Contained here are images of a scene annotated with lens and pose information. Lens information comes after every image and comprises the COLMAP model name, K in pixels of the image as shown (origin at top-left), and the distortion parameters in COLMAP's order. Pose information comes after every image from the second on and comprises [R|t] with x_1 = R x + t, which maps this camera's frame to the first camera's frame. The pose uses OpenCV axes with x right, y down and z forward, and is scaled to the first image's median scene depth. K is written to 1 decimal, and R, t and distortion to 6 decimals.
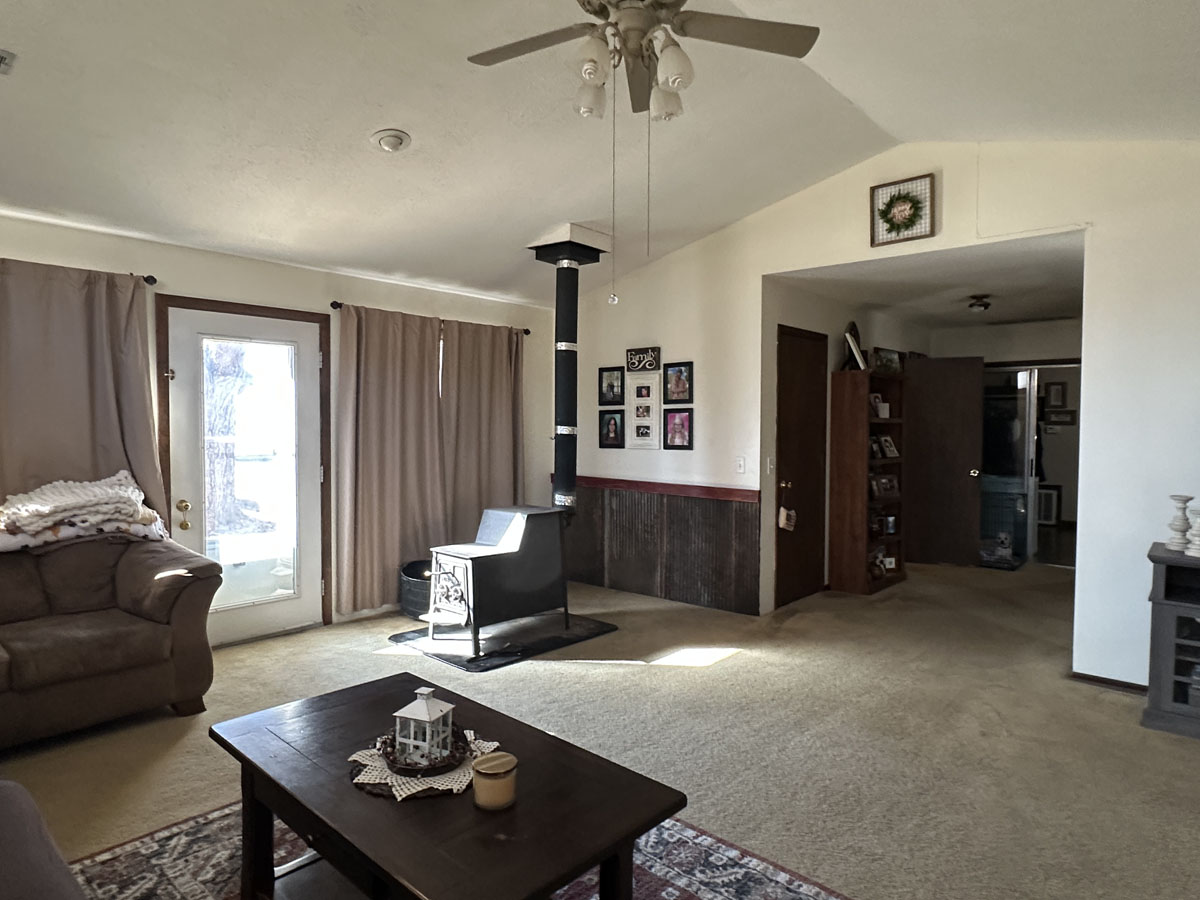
lens RADIAL K [[723.4, 0, 601.9], [0, 723.4, 444.4], [0, 0, 1]] dist [-0.004013, 0.002294]
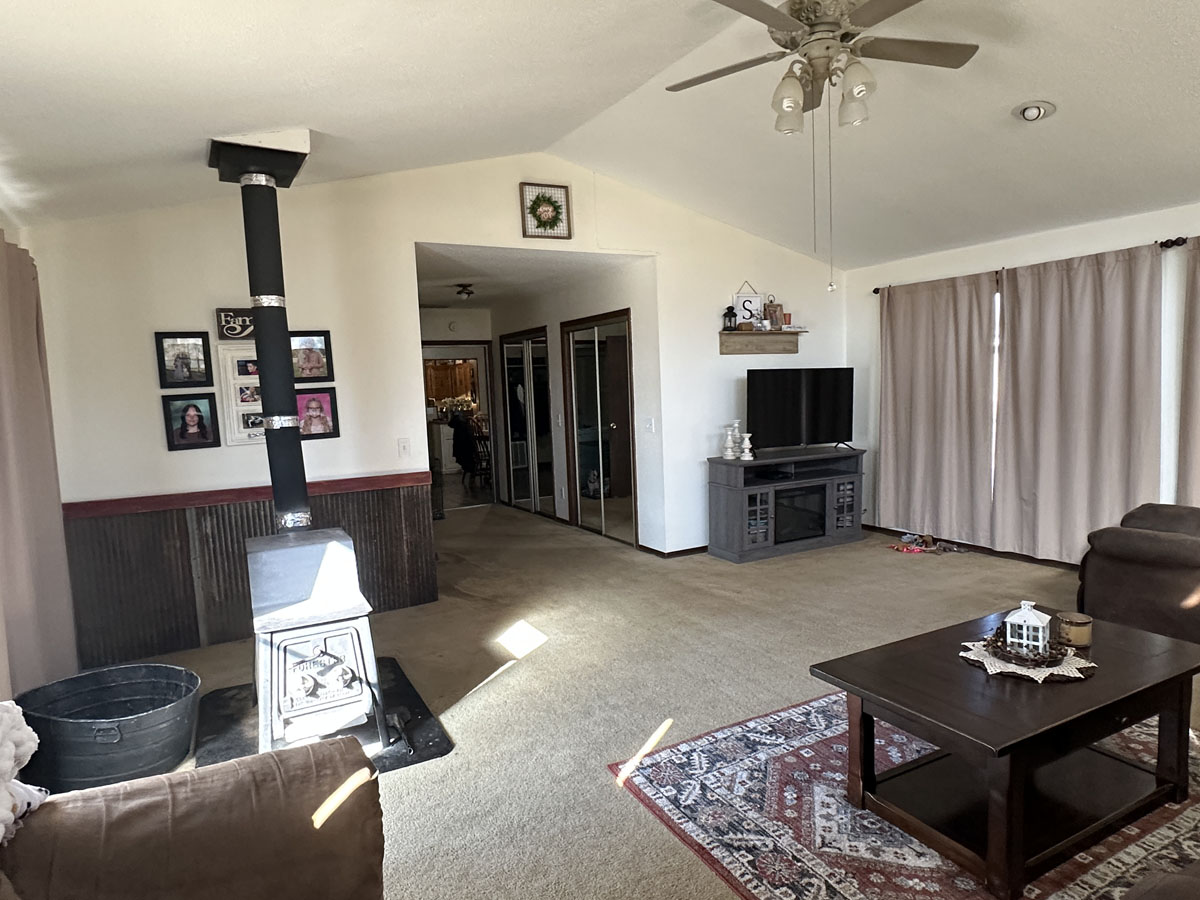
lens RADIAL K [[723.4, 0, 599.9], [0, 723.4, 451.8], [0, 0, 1]] dist [-0.004013, 0.002294]
pose [[0.337740, -0.108763, 0.934935, -0.688575], [0.071640, 0.993390, 0.089684, -0.035684], [-0.938509, 0.036689, 0.343299, 0.531667]]
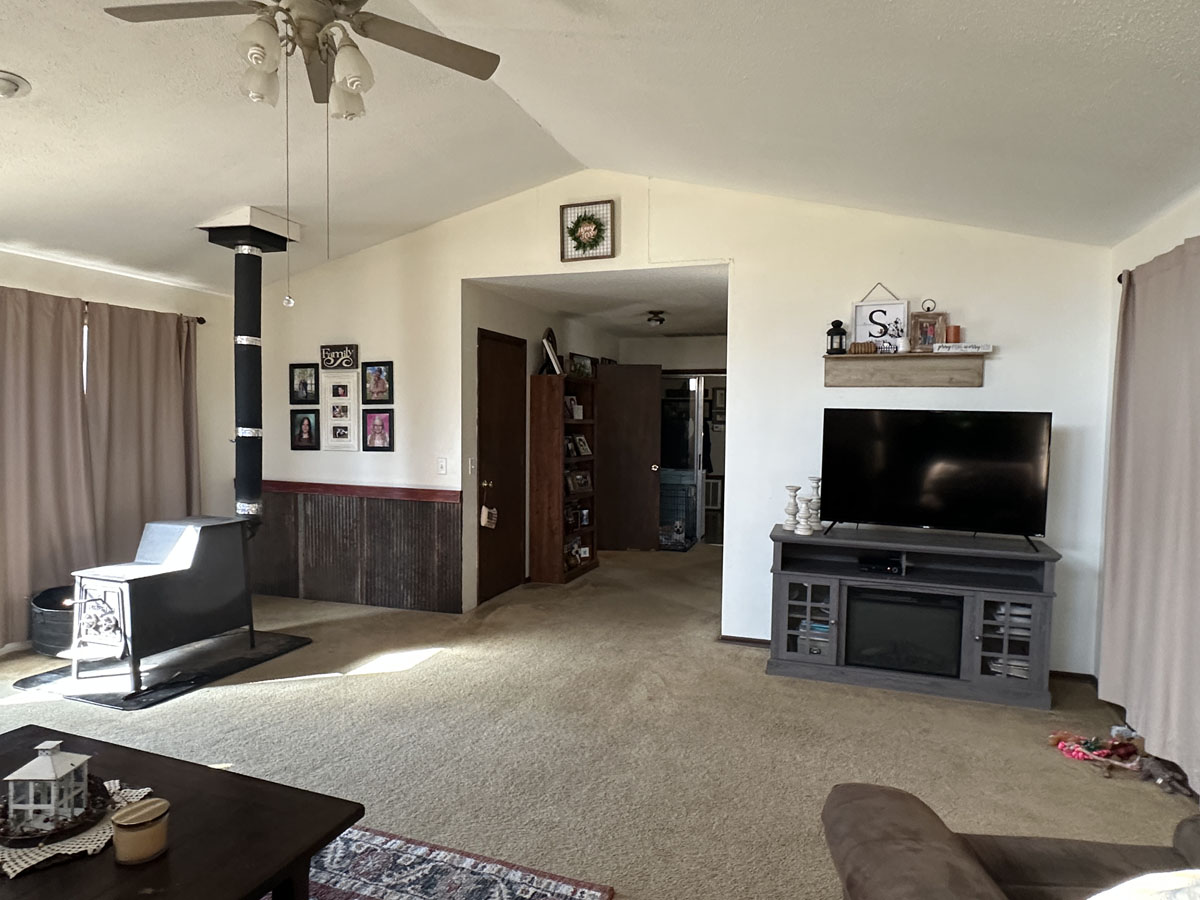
lens RADIAL K [[723.4, 0, 606.1], [0, 723.4, 451.1], [0, 0, 1]] dist [-0.004013, 0.002294]
pose [[0.923340, -0.011907, 0.383799, 0.018594], [0.005793, 0.999837, 0.017082, -0.009811], [-0.383940, -0.013549, 0.923259, -0.022168]]
